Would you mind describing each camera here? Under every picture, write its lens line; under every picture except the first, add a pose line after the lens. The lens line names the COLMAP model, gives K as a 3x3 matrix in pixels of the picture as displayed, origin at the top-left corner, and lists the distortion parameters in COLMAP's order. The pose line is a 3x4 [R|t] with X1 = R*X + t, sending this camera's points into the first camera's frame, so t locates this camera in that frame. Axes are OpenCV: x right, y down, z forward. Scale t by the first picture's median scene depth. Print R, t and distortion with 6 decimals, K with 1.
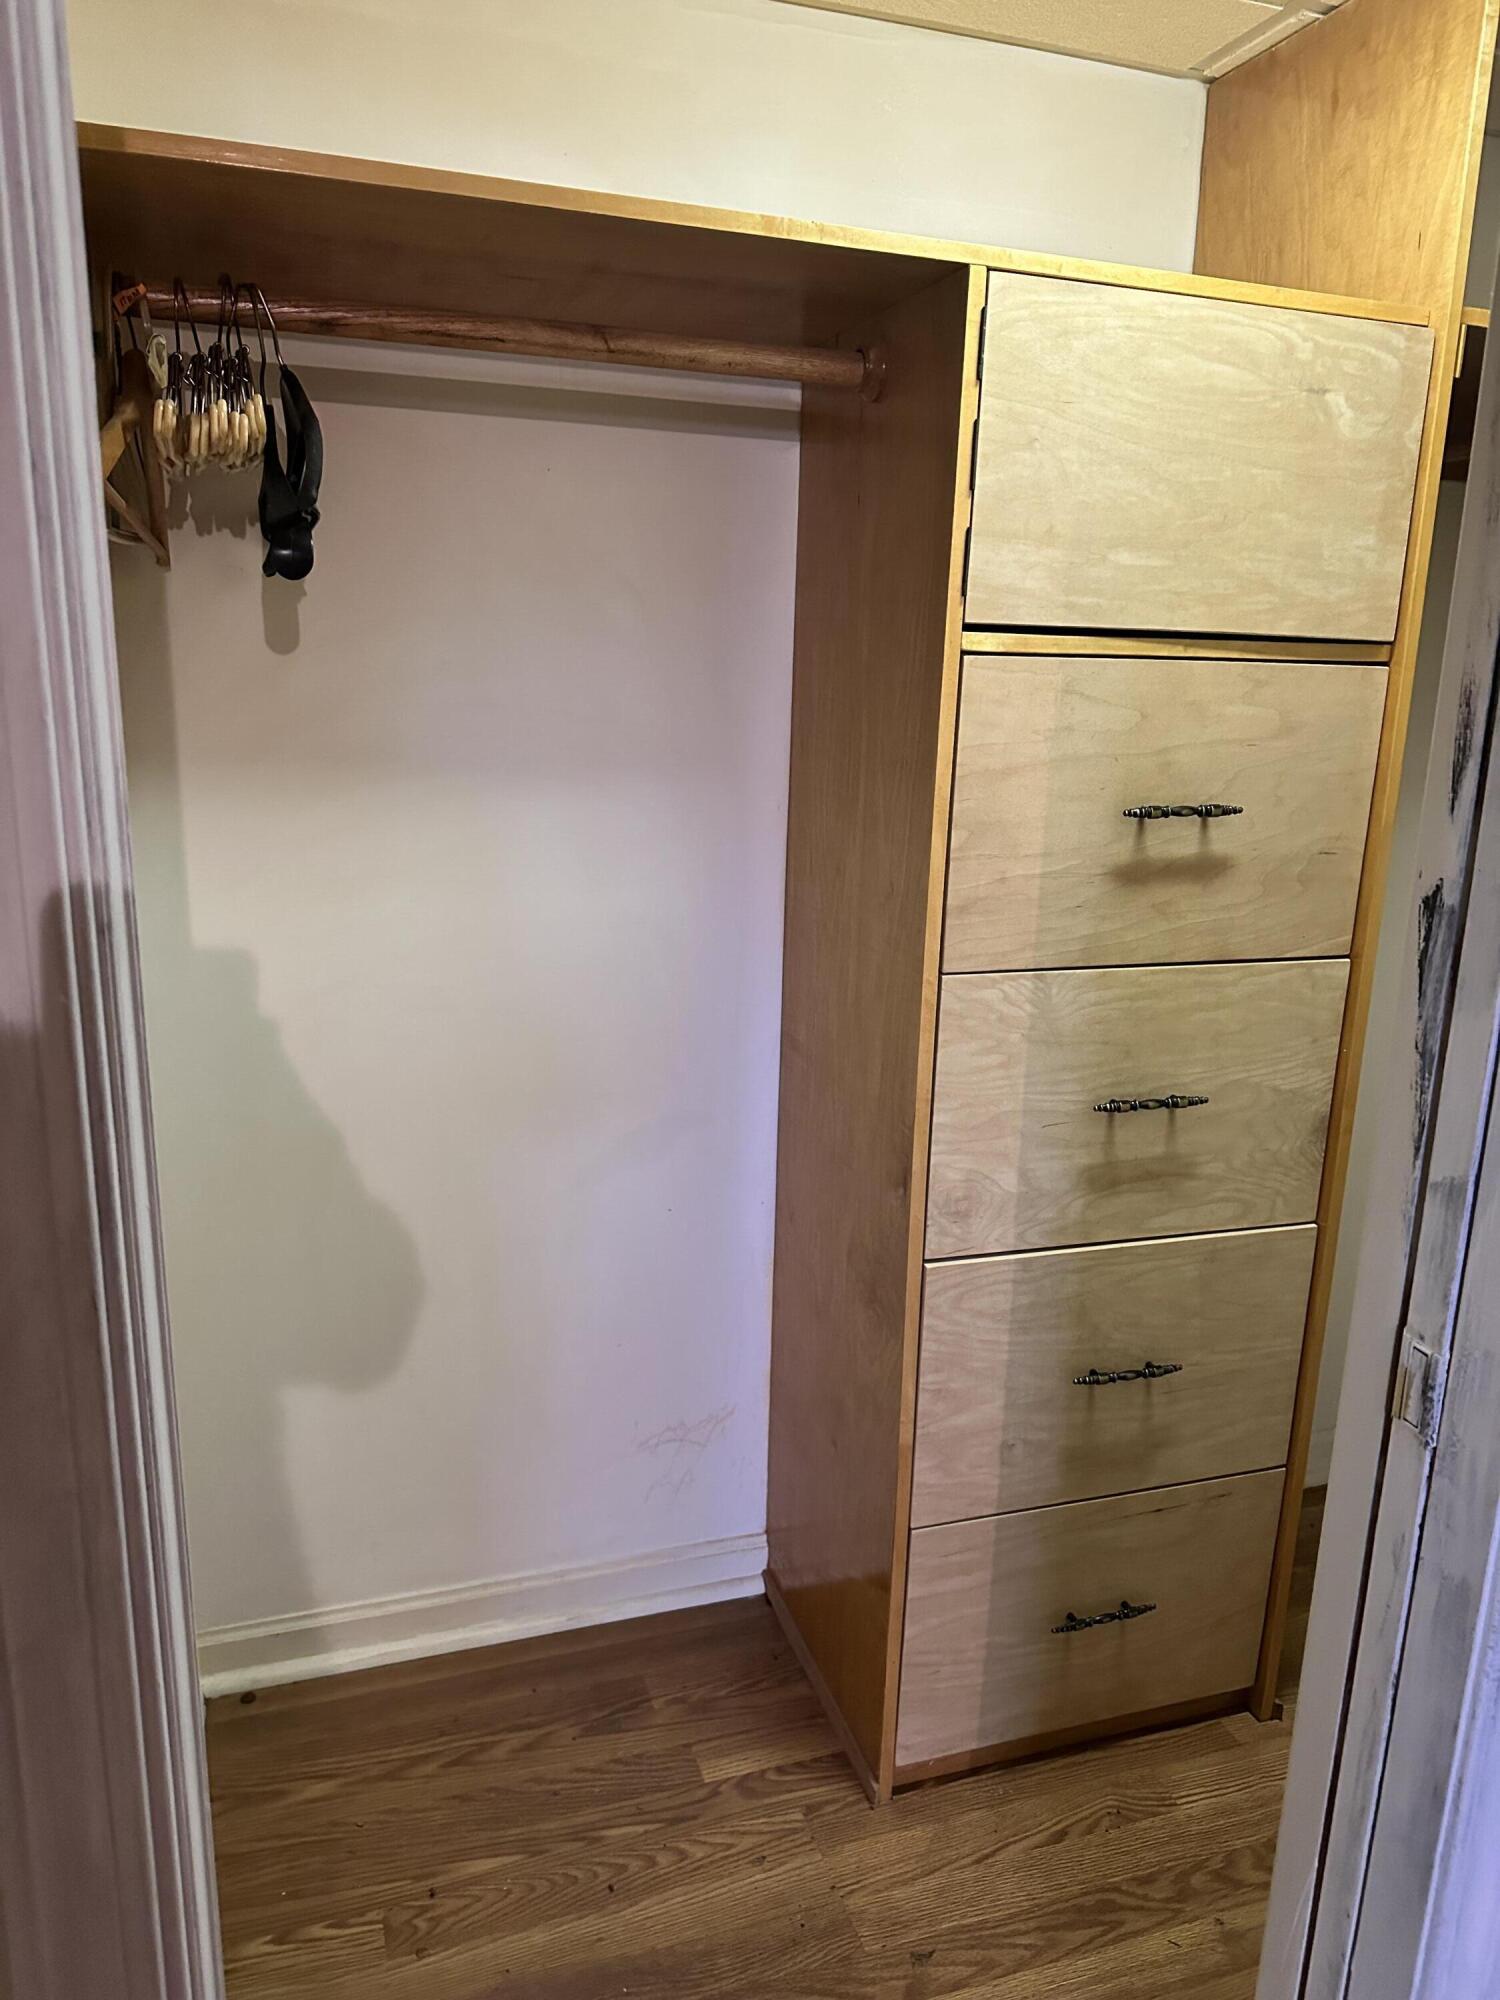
lens RADIAL K [[1357.4, 0, 750.0], [0, 1357.4, 1000.0], [0, 0, 1]] dist [0.142087, -0.330050]
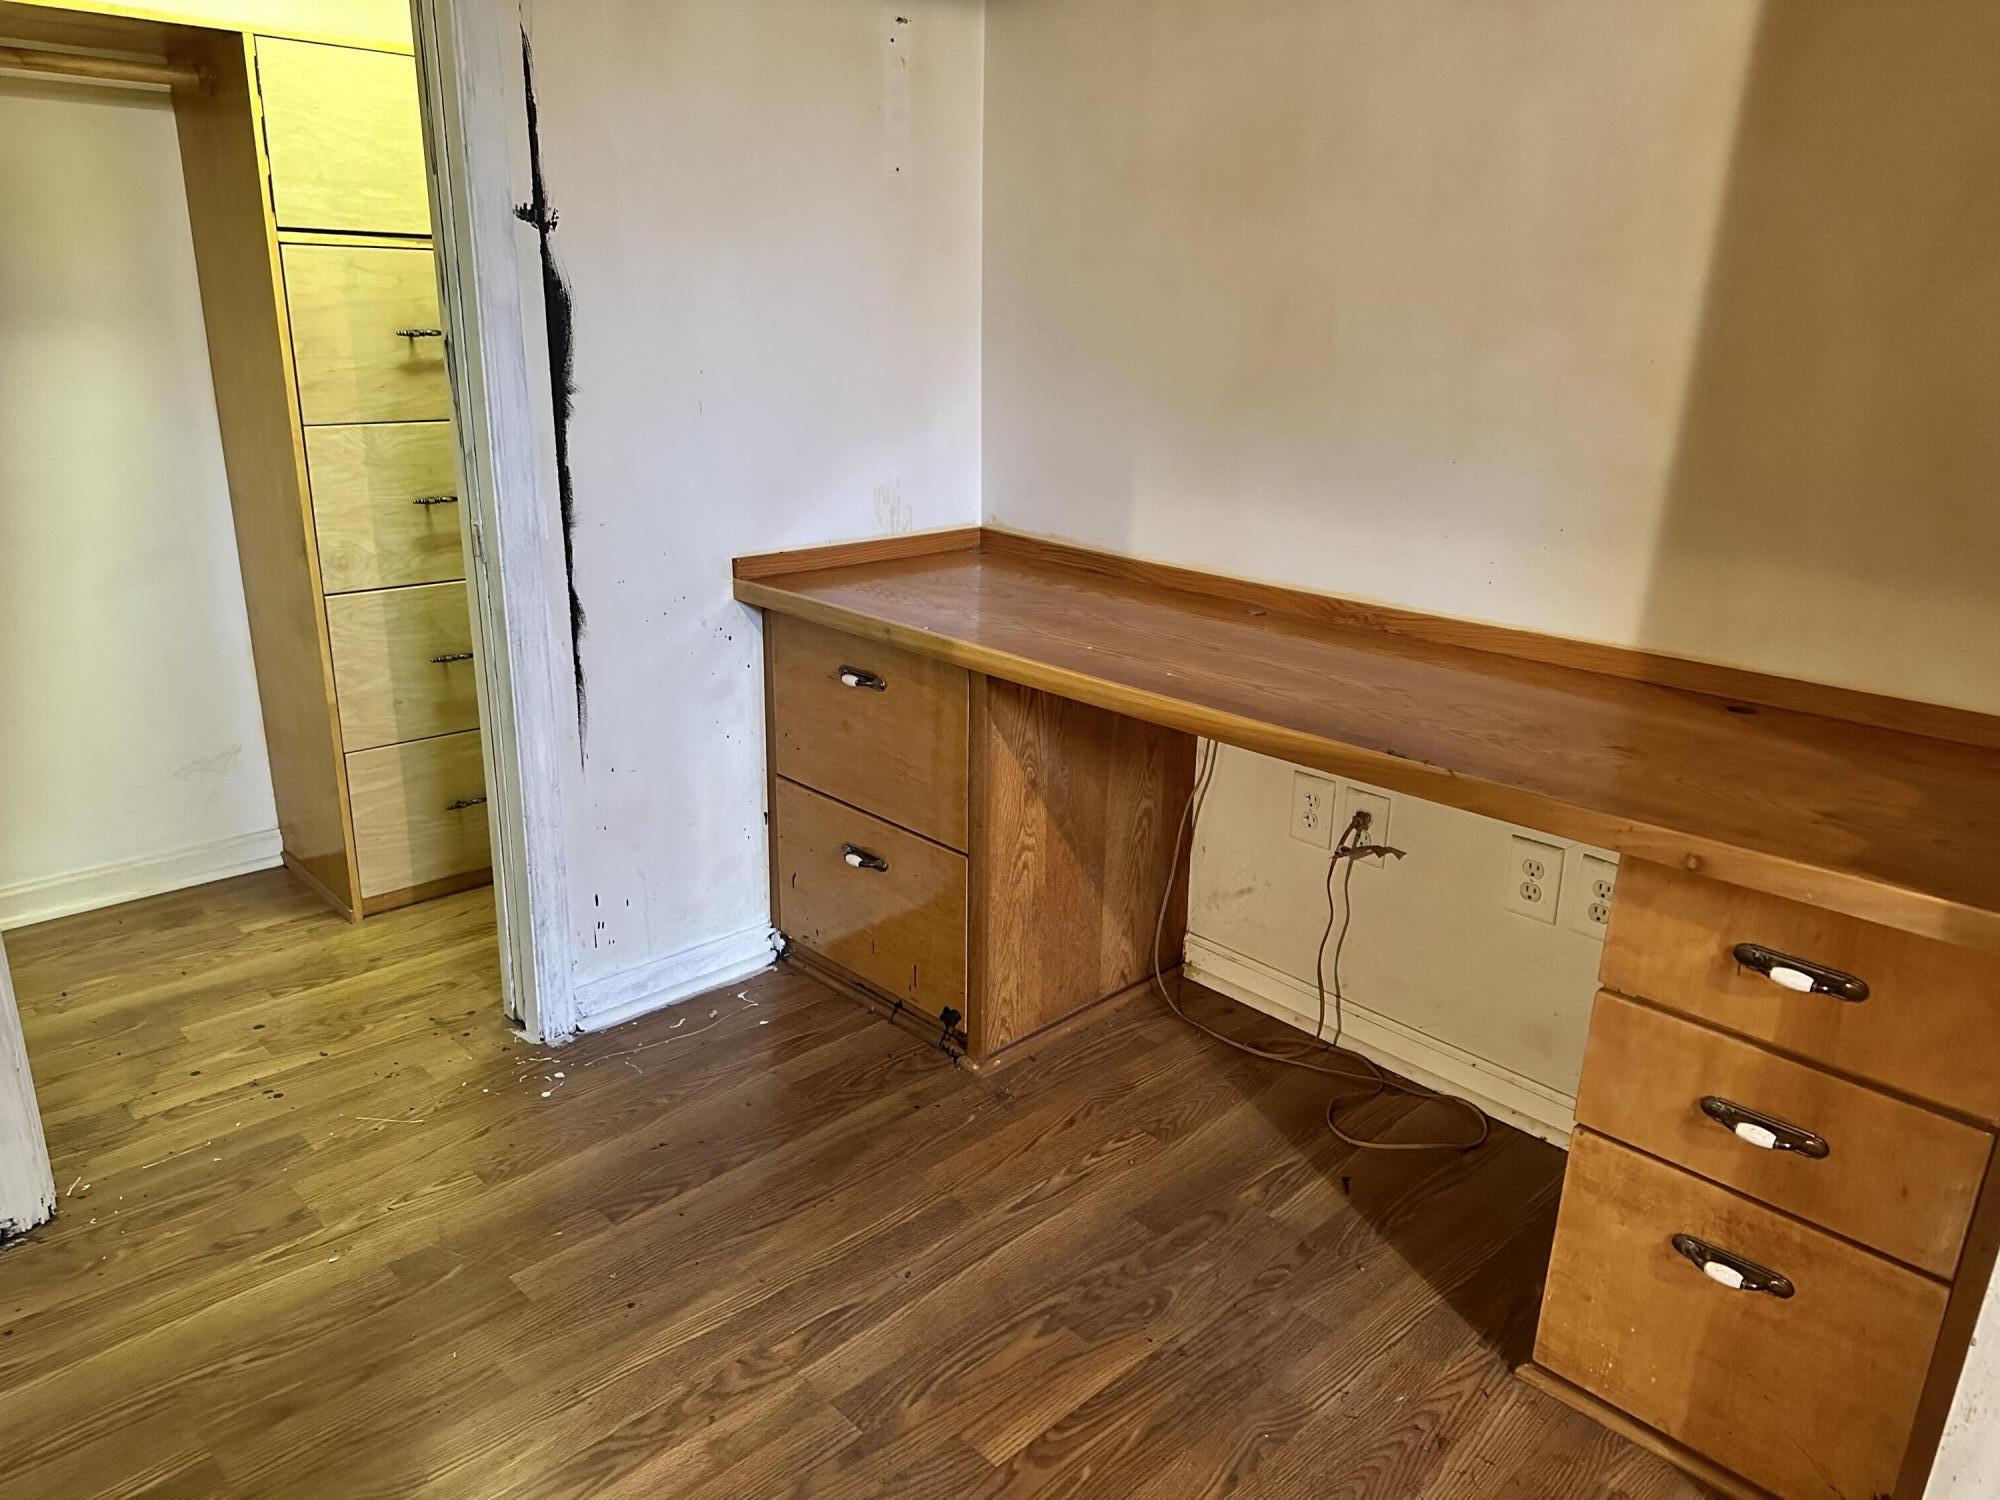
lens RADIAL K [[1387.0, 0, 1000.0], [0, 1387.0, 750.0], [0, 0, 1]] dist [-0.003460, -0.008420]
pose [[0.896498, -0.140866, 0.420056, 0.129560], [0.100297, 0.988022, 0.117276, 0.265427], [-0.431545, -0.063007, 0.899888, -1.006421]]
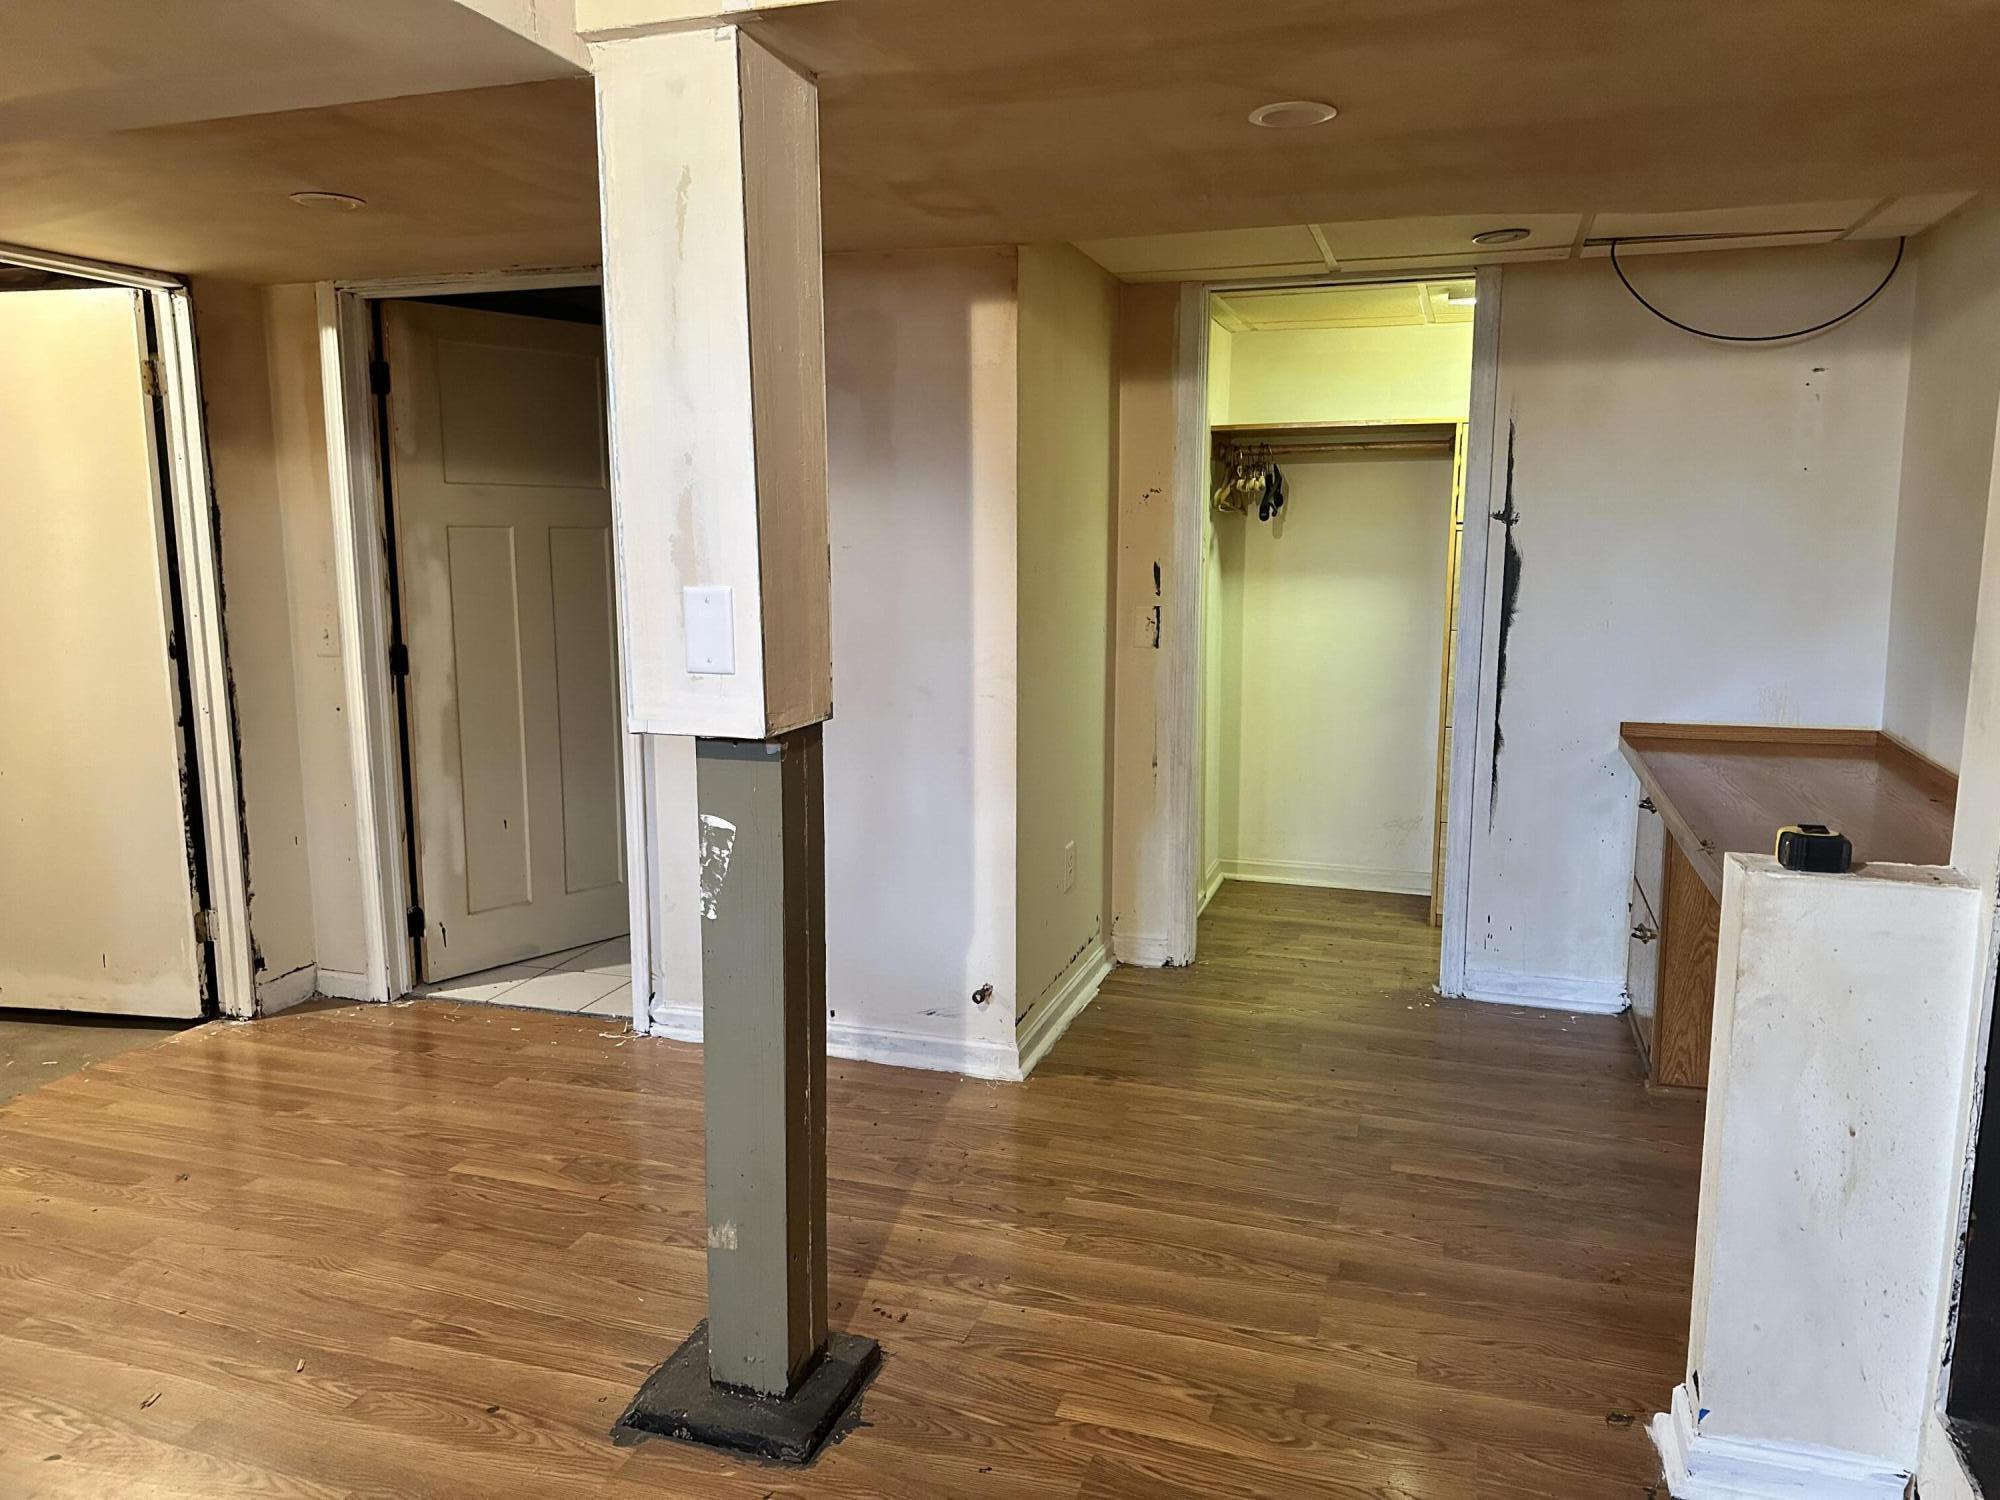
lens RADIAL K [[1357.4, 0, 1000.0], [0, 1357.4, 750.0], [0, 0, 1]] dist [0.142087, -0.330050]
pose [[0.795592, 0.068607, -0.601936, 1.165526], [-0.118611, 0.991978, -0.043707, 0.487980], [0.594109, 0.106169, 0.797347, -2.004245]]
